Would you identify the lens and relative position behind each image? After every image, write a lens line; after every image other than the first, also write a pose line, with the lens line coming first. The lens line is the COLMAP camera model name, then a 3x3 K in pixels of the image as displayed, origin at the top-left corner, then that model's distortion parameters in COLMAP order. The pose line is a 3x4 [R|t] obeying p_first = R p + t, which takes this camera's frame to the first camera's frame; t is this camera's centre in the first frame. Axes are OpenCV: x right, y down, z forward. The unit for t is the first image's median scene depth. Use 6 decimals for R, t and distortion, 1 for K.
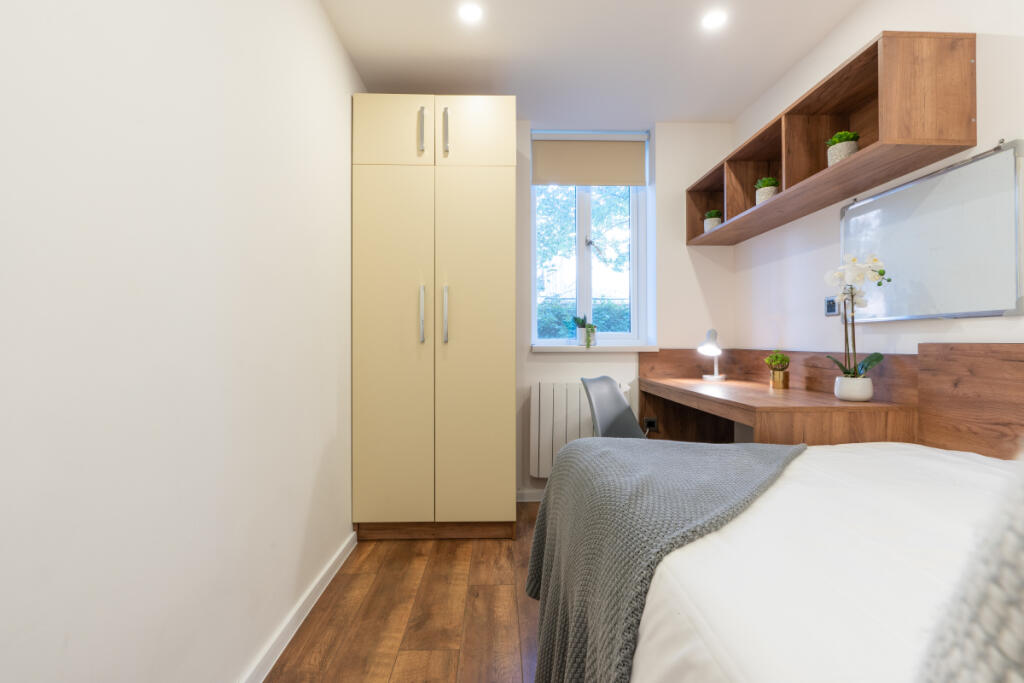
lens RADIAL K [[462.1, 0, 512.0], [0, 462.1, 341.5], [0, 0, 1]] dist [-0.013401, 0.001373]
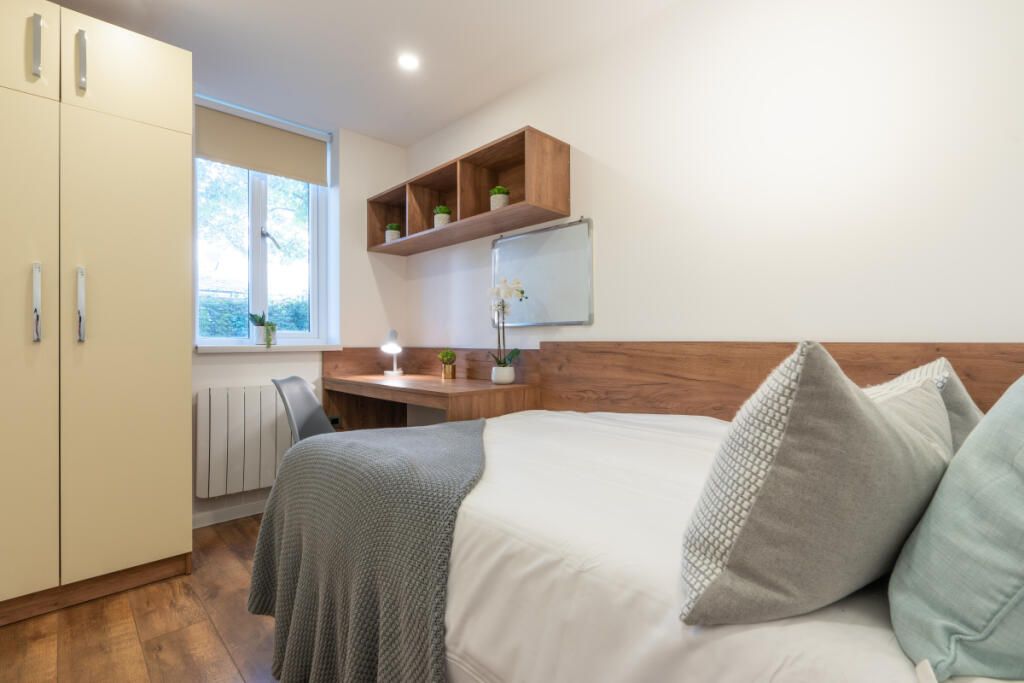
lens RADIAL K [[462.1, 0, 512.0], [0, 462.1, 341.5], [0, 0, 1]] dist [-0.013401, 0.001373]
pose [[0.734673, -0.001820, 0.678419, -0.135229], [0.000640, 0.999998, 0.001990, 0.000094], [-0.678421, -0.001028, 0.734672, -0.023654]]
